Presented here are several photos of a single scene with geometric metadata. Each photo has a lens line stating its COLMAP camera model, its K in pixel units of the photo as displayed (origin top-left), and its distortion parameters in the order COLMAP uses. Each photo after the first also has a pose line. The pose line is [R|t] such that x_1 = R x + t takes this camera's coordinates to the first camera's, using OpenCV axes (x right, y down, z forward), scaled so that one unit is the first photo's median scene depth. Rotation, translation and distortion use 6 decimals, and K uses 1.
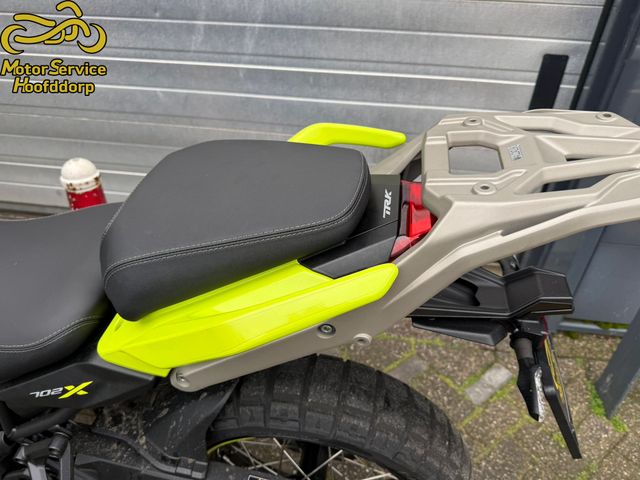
lens RADIAL K [[439.3, 0, 321.2], [0, 439.3, 245.0], [0, 0, 1]] dist [0.027767, -0.034173]
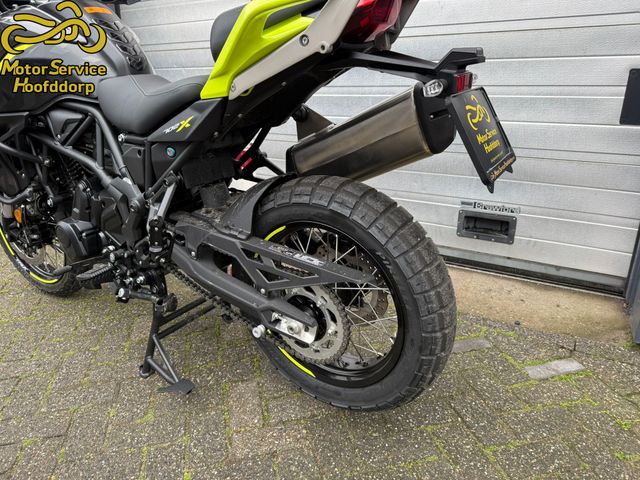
lens RADIAL K [[439.3, 0, 321.2], [0, 439.3, 245.0], [0, 0, 1]] dist [0.027767, -0.034173]
pose [[0.924031, 0.101240, -0.368669, 0.227229], [-0.197972, 0.951654, -0.234864, 0.367572], [0.327068, 0.290008, 0.899401, -0.104733]]
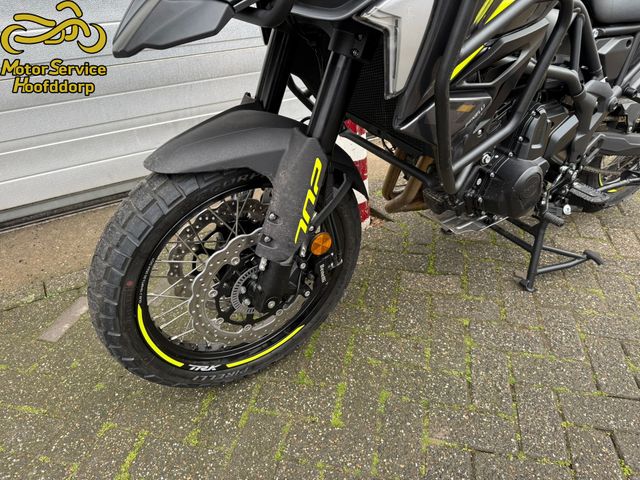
lens RADIAL K [[440.7, 0, 318.4], [0, 440.7, 234.0], [0, 0, 1]] dist [0.027533, -0.035016]
pose [[0.769210, -0.386631, 0.508755, -1.181995], [0.415457, 0.907529, 0.061533, 0.141096], [-0.485501, 0.164034, 0.858709, 0.090645]]
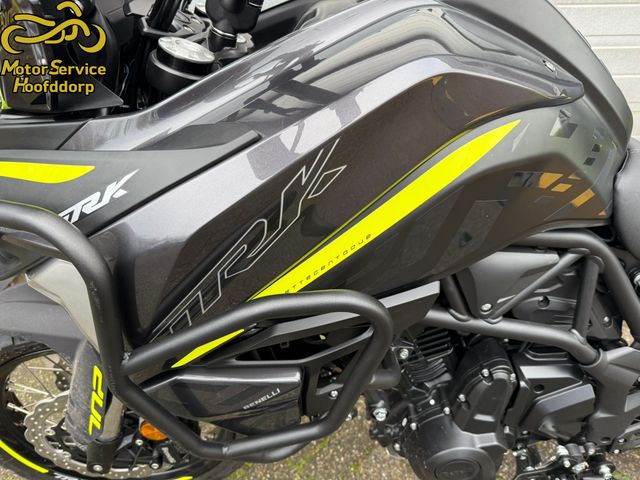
lens RADIAL K [[459.9, 0, 320.0], [0, 459.9, 240.0], [0, 0, 1]] dist [-0.011627, -0.005028]
pose [[0.984537, -0.134045, 0.112781, -0.714829], [0.140214, 0.988926, -0.048631, 0.025062], [-0.105014, 0.063693, 0.992429, 0.045775]]
